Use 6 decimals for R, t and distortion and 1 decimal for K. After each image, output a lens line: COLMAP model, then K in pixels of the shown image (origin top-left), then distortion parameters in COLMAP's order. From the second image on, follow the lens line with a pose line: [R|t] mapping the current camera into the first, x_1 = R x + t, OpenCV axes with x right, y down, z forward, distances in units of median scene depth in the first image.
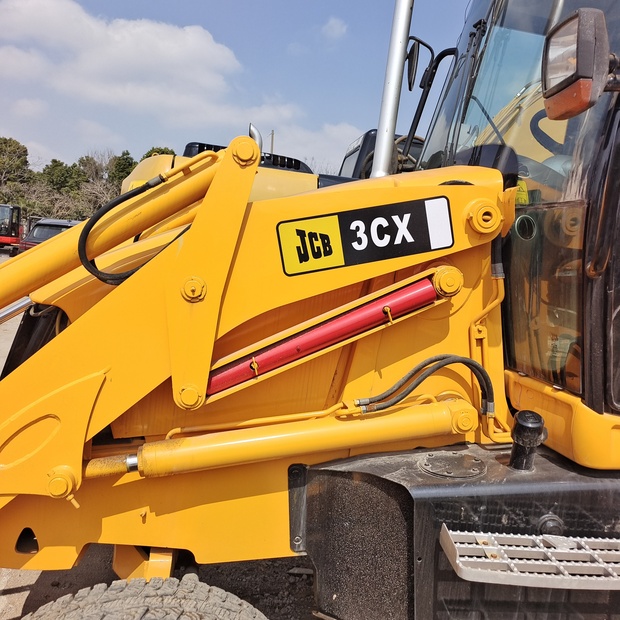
lens RADIAL K [[560.2, 0, 317.5], [0, 560.2, 310.6], [0, 0, 1]] dist [0.031782, 0.016290]
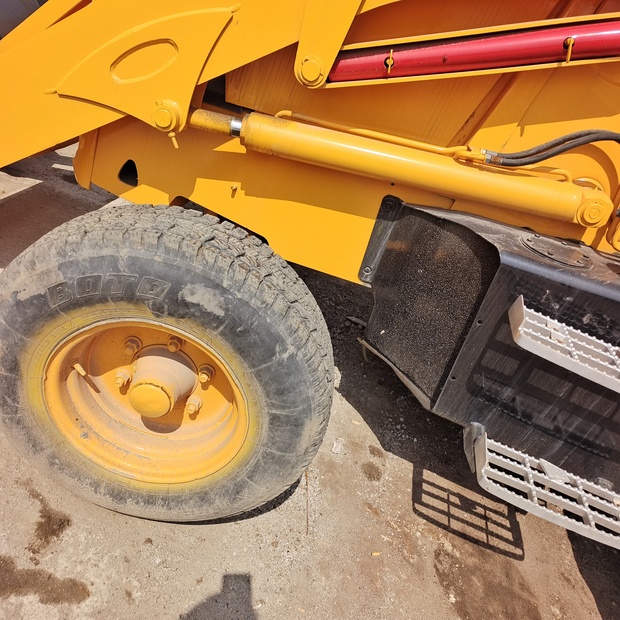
lens RADIAL K [[560.2, 0, 317.5], [0, 560.2, 310.6], [0, 0, 1]] dist [0.031782, 0.016290]
pose [[0.921465, 0.369510, -0.119851, 0.030722], [-0.304592, 0.878755, 0.367441, 0.144731], [0.241093, -0.302078, 0.922292, 0.047641]]
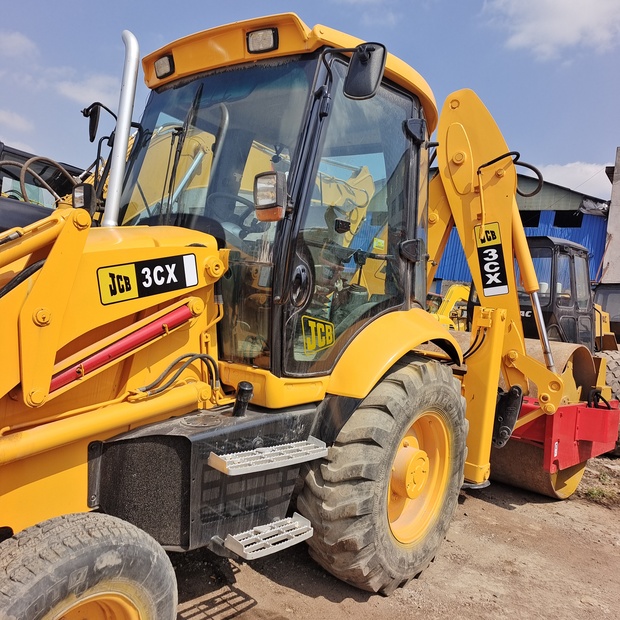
lens RADIAL K [[539.1, 0, 331.5], [0, 539.1, 299.3], [0, 0, 1]] dist [0.013425, -0.005996]
pose [[0.726683, -0.003851, 0.686963, -0.558897], [0.027240, 0.999359, -0.023213, -0.028021], [-0.686433, 0.035582, 0.726322, -0.390672]]
